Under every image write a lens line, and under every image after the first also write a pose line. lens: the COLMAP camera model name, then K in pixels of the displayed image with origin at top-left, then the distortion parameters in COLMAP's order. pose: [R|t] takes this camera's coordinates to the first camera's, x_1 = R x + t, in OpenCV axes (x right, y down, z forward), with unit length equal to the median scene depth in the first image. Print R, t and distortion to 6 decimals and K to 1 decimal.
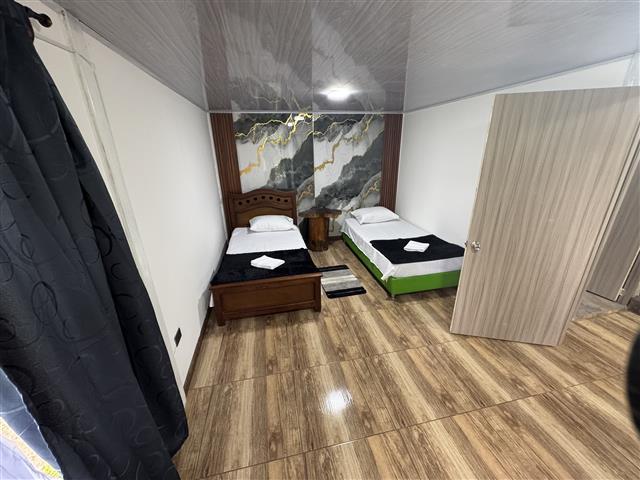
lens RADIAL K [[257.1, 0, 320.0], [0, 257.1, 240.0], [0, 0, 1]] dist [-0.004896, -0.000037]
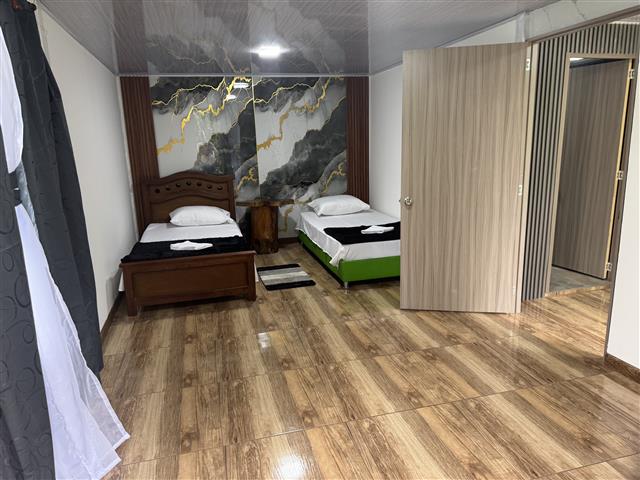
lens RADIAL K [[454.4, 0, 319.7], [0, 454.4, 243.7], [0, 0, 1]] dist [0.065204, -0.087751]
pose [[0.998714, -0.024852, 0.044192, 0.111617], [0.030321, 0.991343, -0.127750, 0.216585], [-0.040635, 0.128926, 0.990821, -0.363438]]
